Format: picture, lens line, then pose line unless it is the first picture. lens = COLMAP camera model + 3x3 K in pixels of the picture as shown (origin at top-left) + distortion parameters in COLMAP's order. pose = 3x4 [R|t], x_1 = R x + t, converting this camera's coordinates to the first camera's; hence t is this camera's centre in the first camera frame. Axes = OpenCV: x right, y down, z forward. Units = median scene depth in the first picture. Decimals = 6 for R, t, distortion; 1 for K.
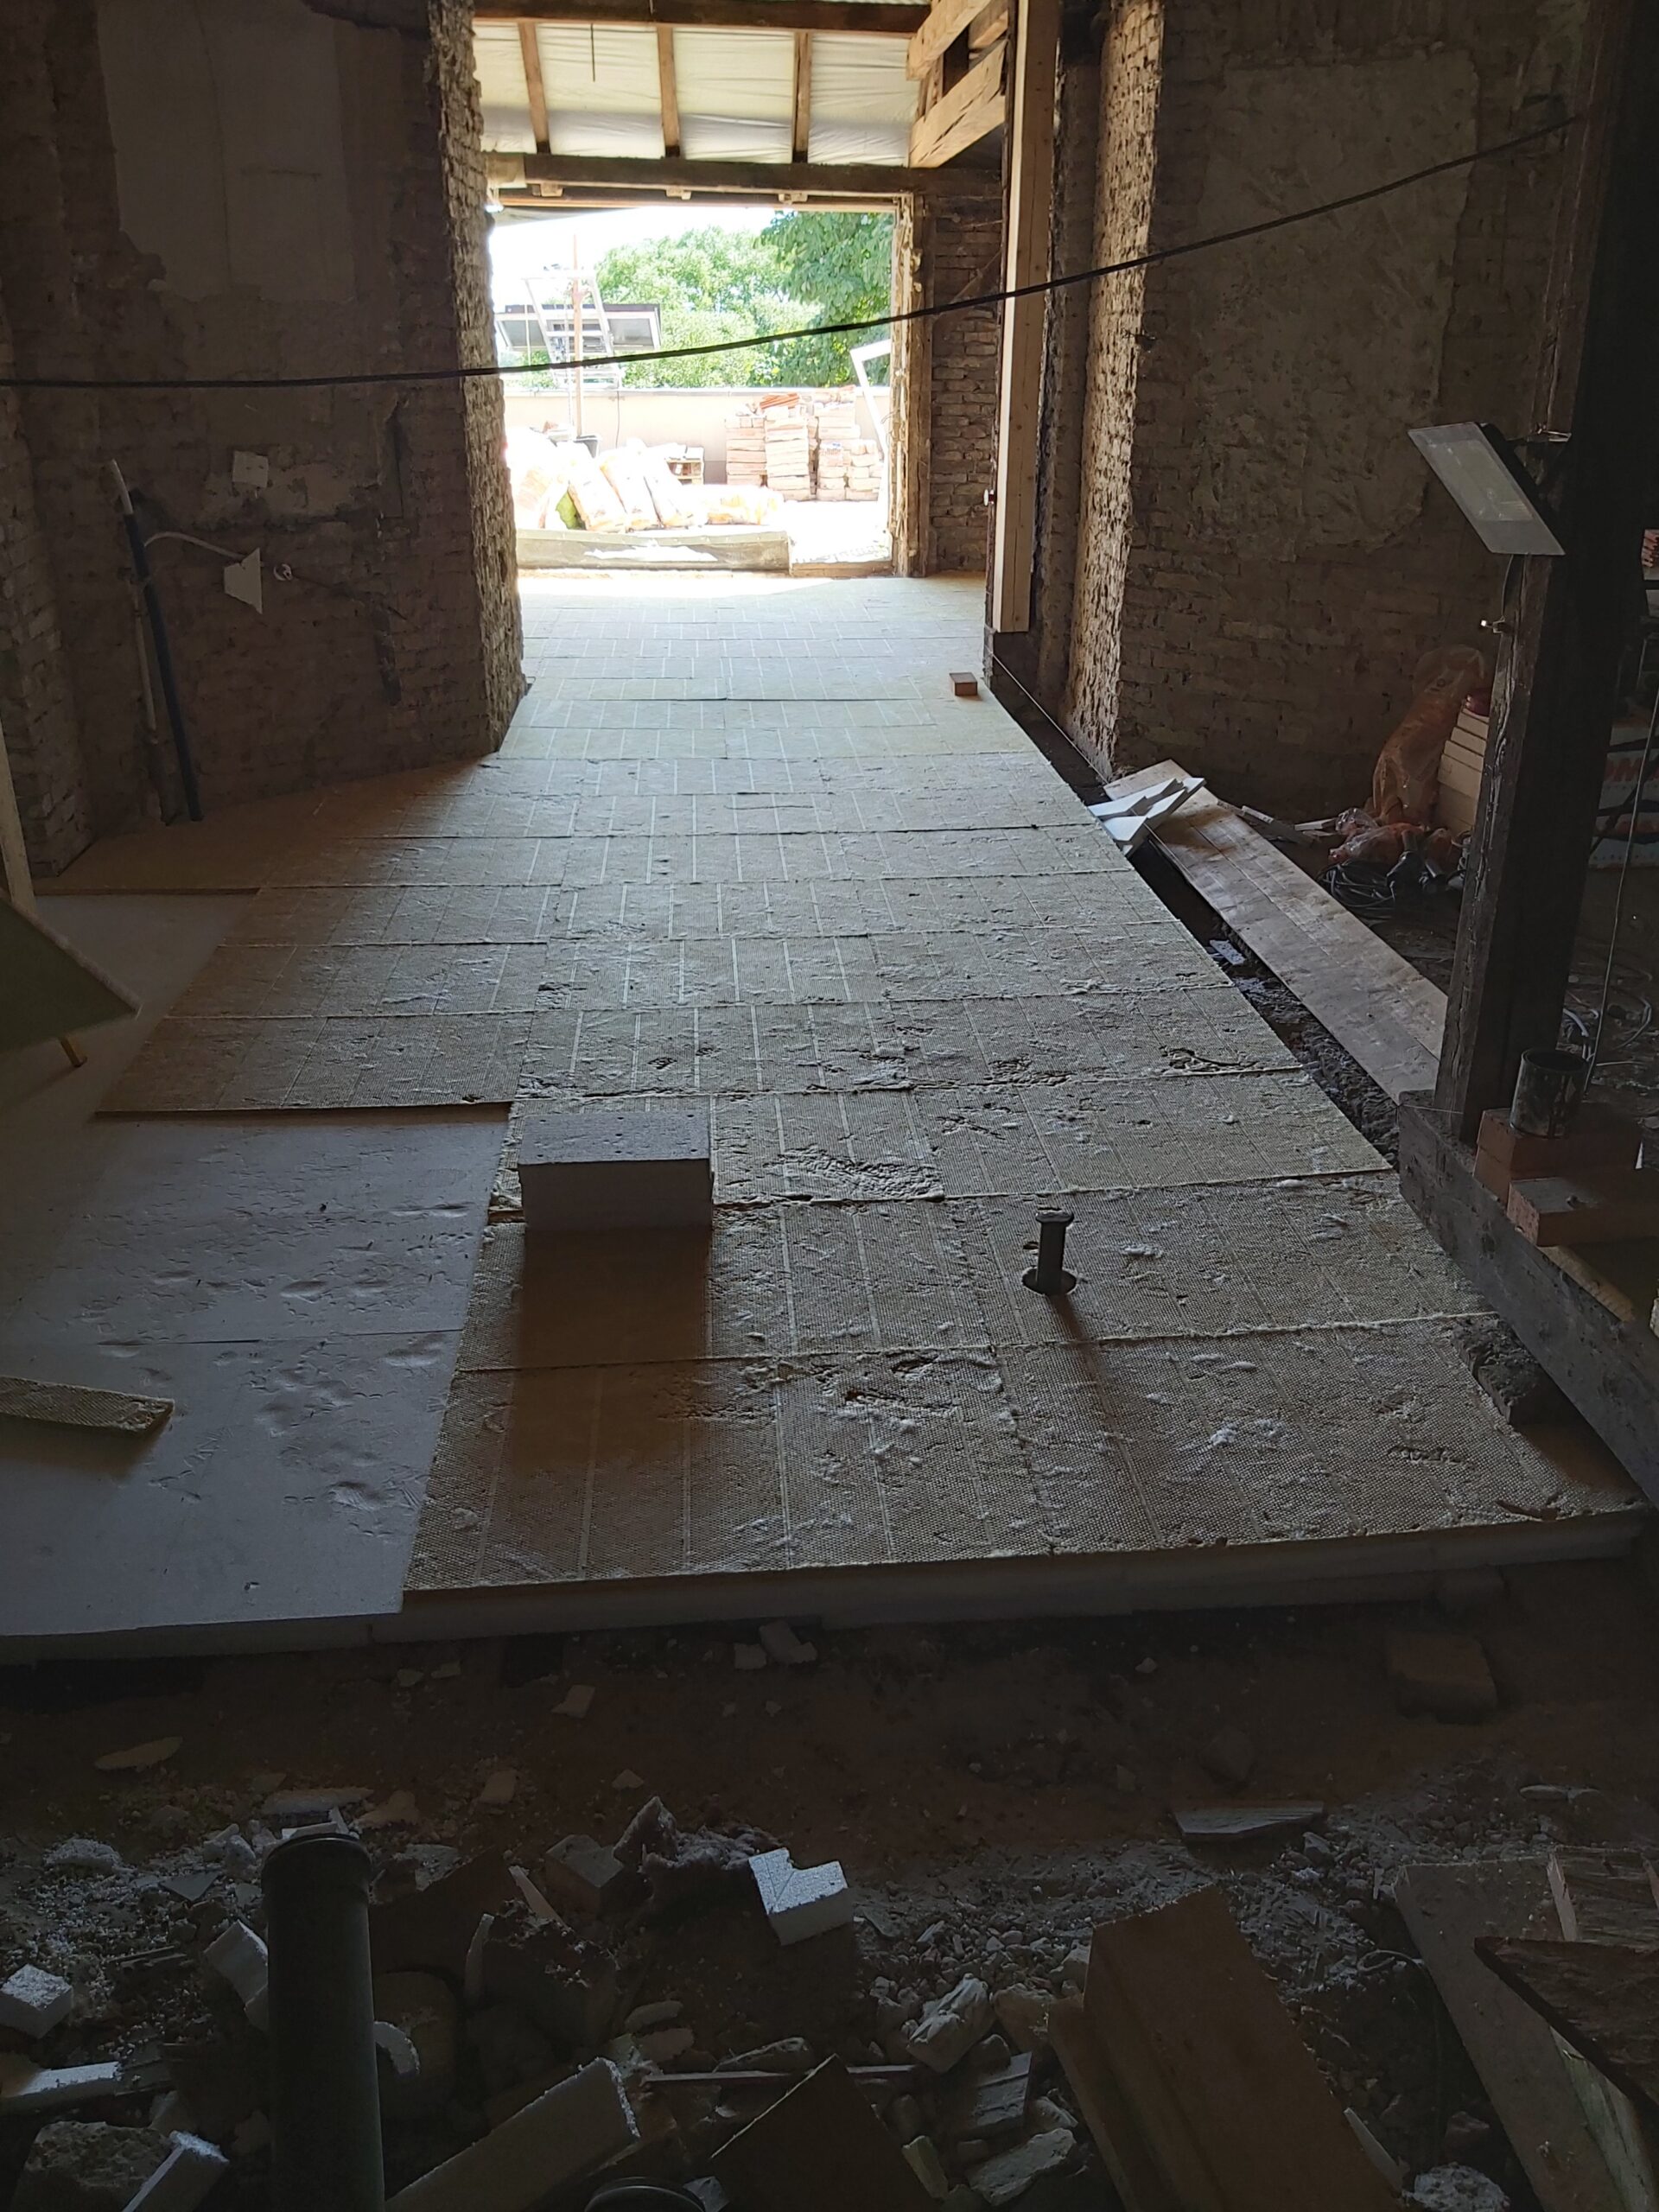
lens RADIAL K [[1689.0, 0, 829.5], [0, 1689.0, 1106.0], [0, 0, 1]] dist [0.070446, -0.128604]
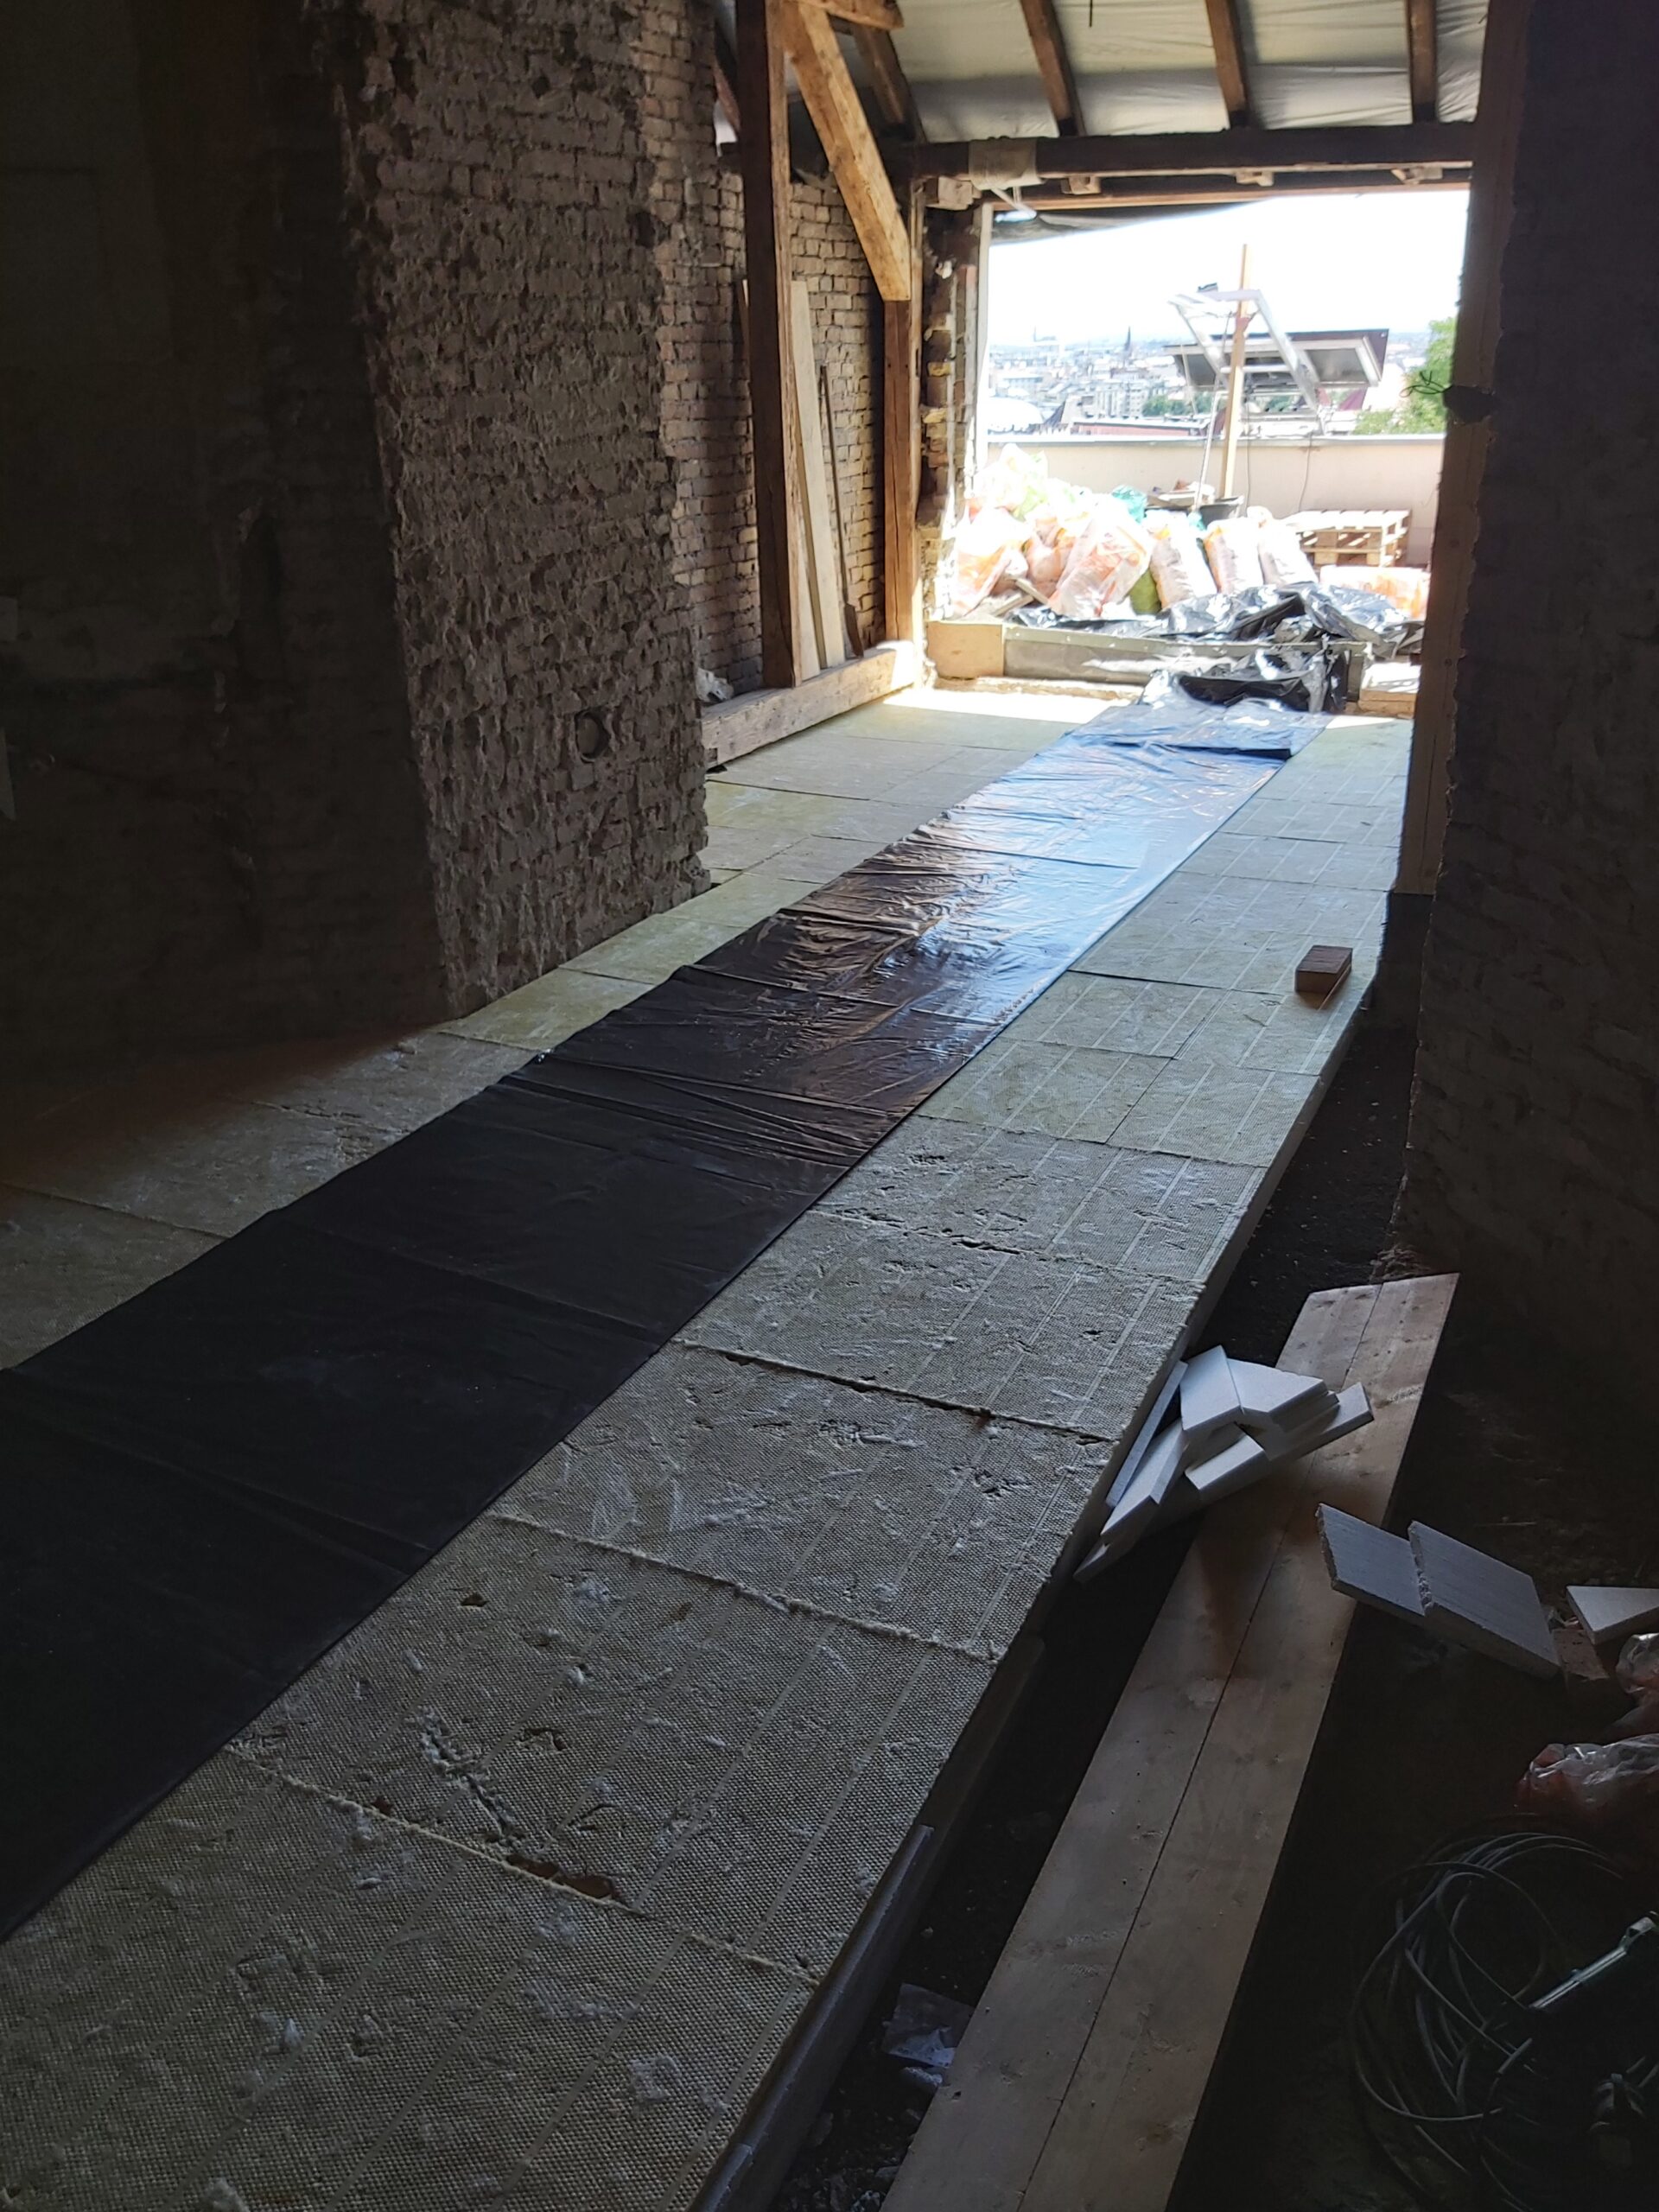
lens RADIAL K [[1683.9, 0, 858.8], [0, 1683.9, 1125.7], [0, 0, 1]] dist [0.051530, -0.134178]
pose [[0.867034, 0.181765, -0.463911, 0.289685], [-0.182344, 0.982247, 0.044059, -0.255935], [0.463684, 0.046391, 0.884785, 0.553927]]
